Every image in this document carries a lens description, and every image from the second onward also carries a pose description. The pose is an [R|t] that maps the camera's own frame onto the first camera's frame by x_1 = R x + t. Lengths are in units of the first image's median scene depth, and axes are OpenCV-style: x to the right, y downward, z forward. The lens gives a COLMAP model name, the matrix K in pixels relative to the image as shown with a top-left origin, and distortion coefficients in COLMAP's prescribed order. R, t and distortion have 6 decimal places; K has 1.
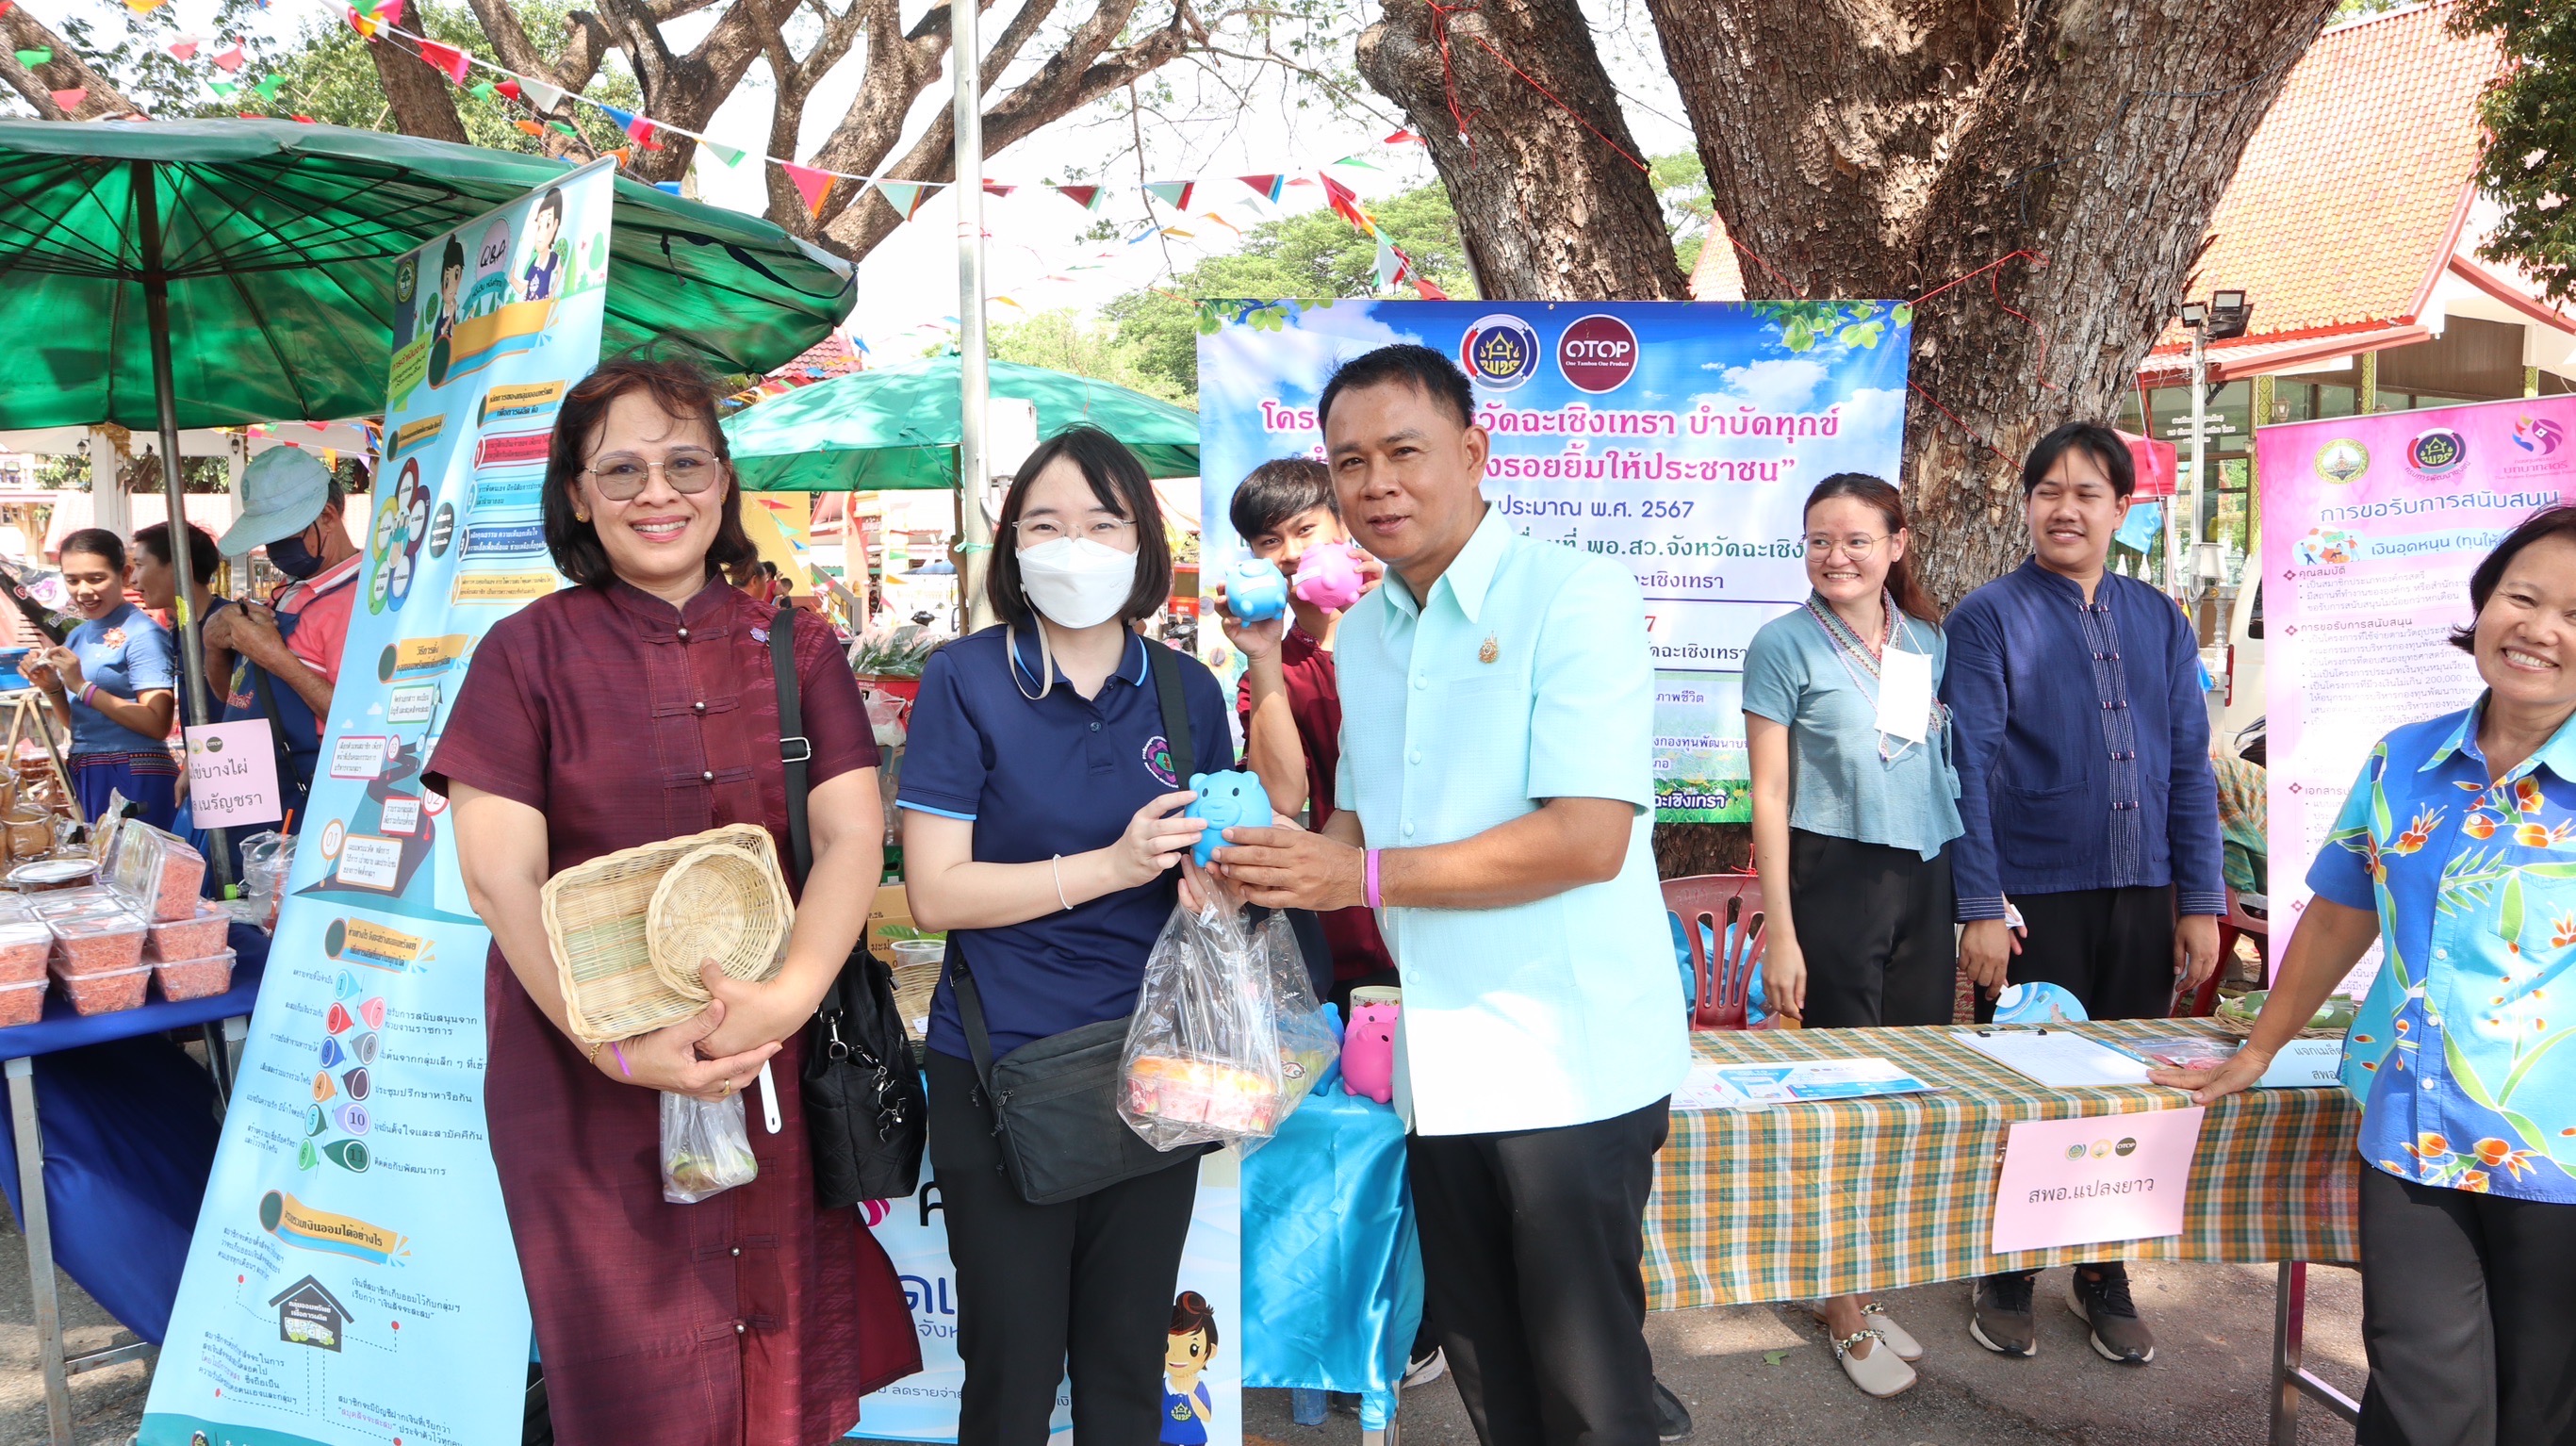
lens RADIAL K [[1846.8, 0, 1280.8], [0, 1846.8, 741.8], [0, 0, 1]] dist [-0.129047, 0.083228]
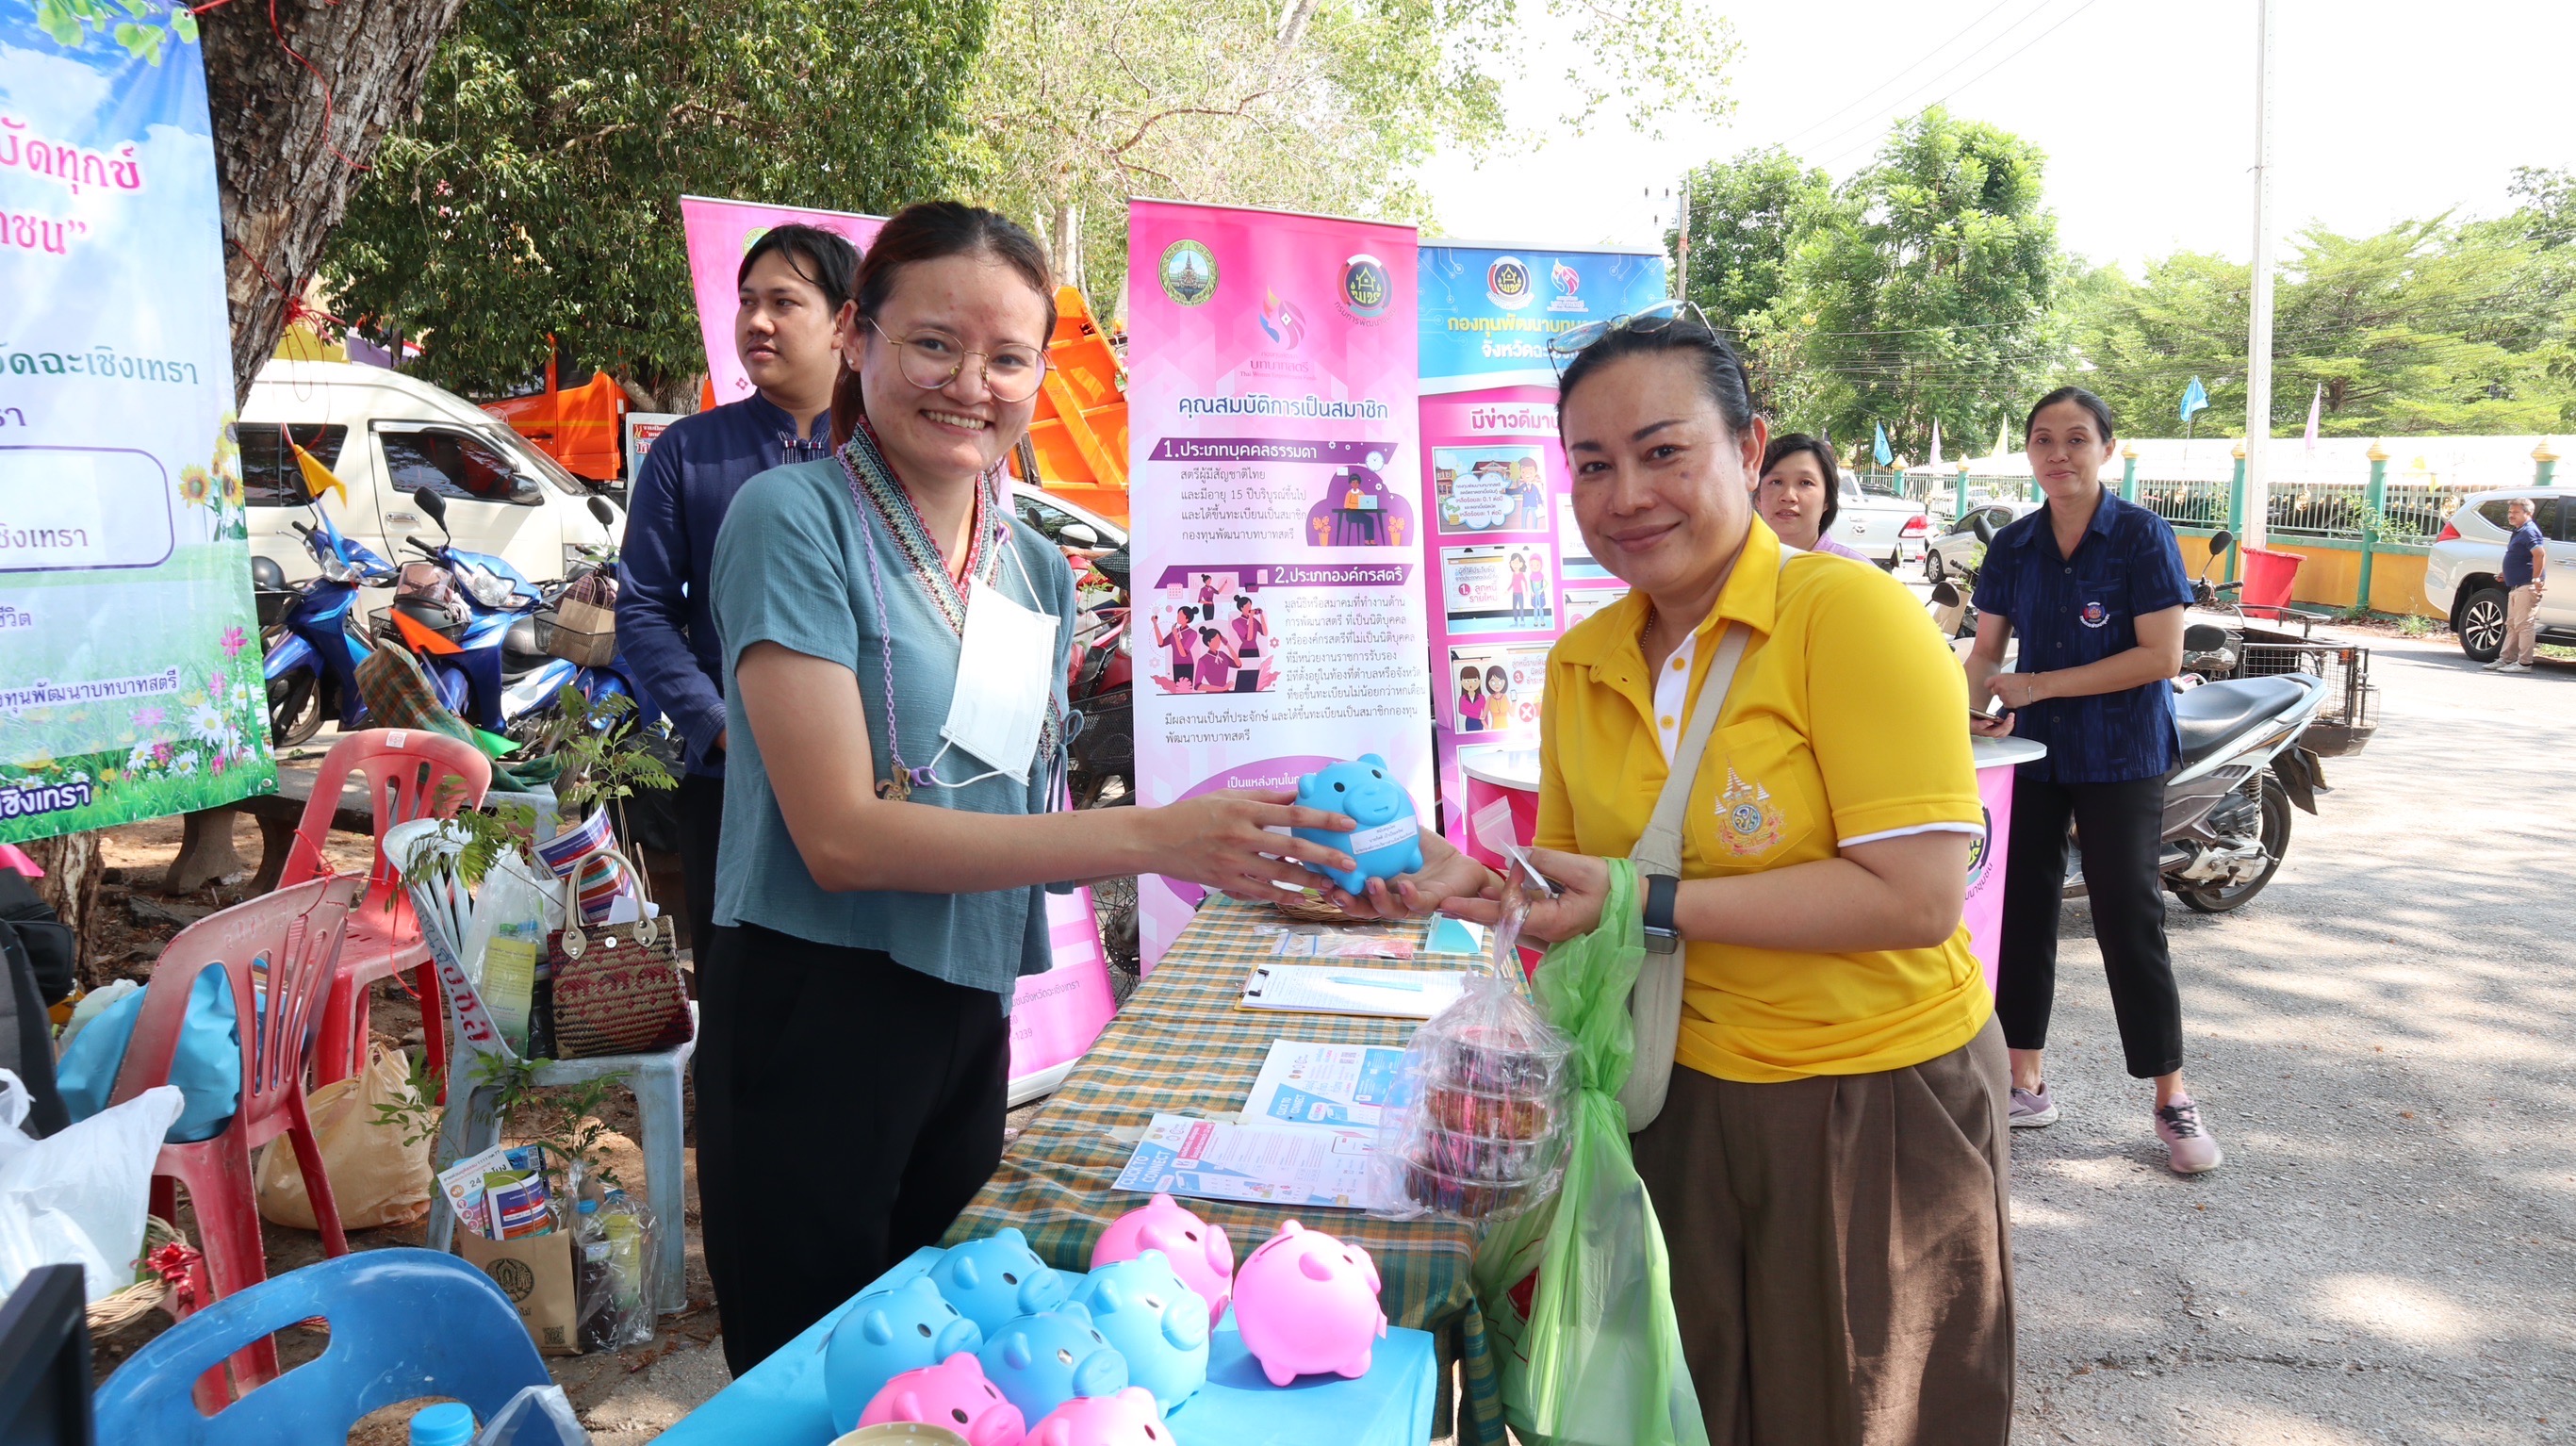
lens RADIAL K [[1804.0, 0, 1281.2], [0, 1804.0, 725.8], [0, 0, 1]] dist [-0.113418, 0.067186]
pose [[0.234068, -0.136756, 0.962554, -0.208957], [0.055910, 0.990312, 0.127104, -0.035162], [-0.970611, 0.024065, 0.239446, 0.431629]]
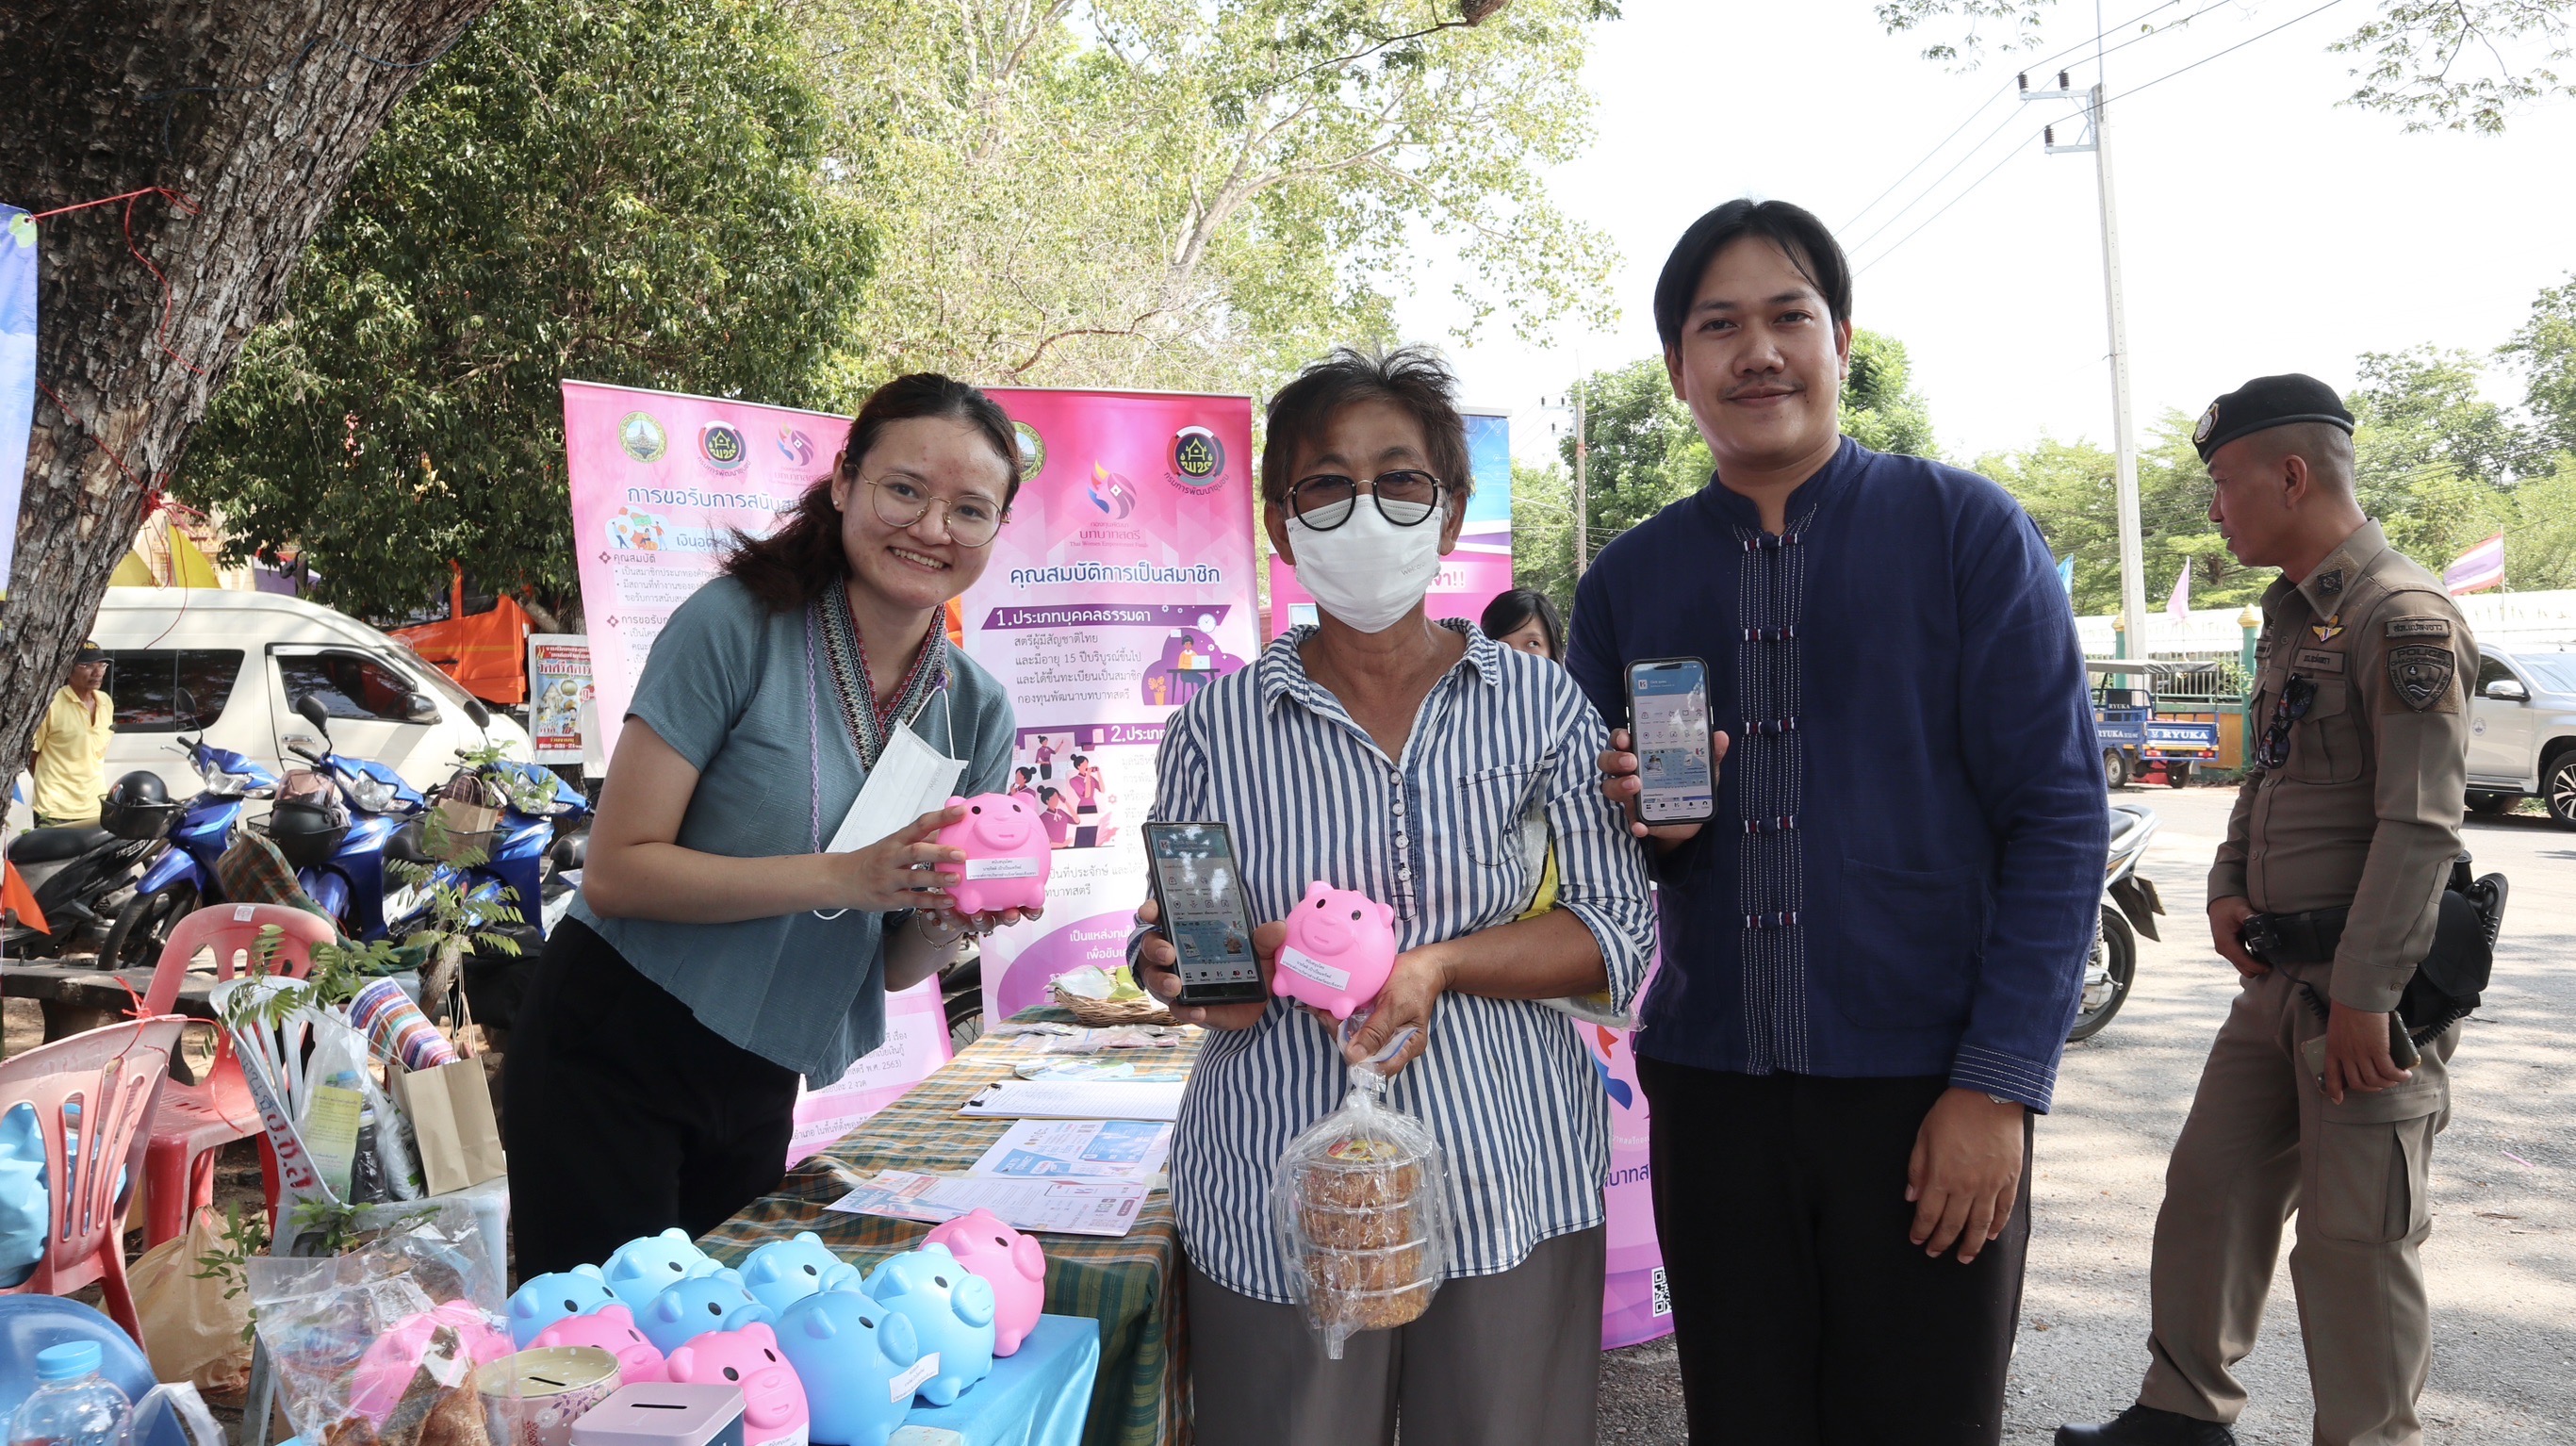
lens RADIAL K [[1802.6, 0, 1282.2], [0, 1802.6, 731.8], [0, 0, 1]] dist [-0.127388, 0.077705]
pose [[0.190687, -0.033084, 0.981093, -0.227604], [0.090257, 0.995789, 0.016037, -0.005525], [-0.977493, 0.085493, 0.192871, 0.384785]]
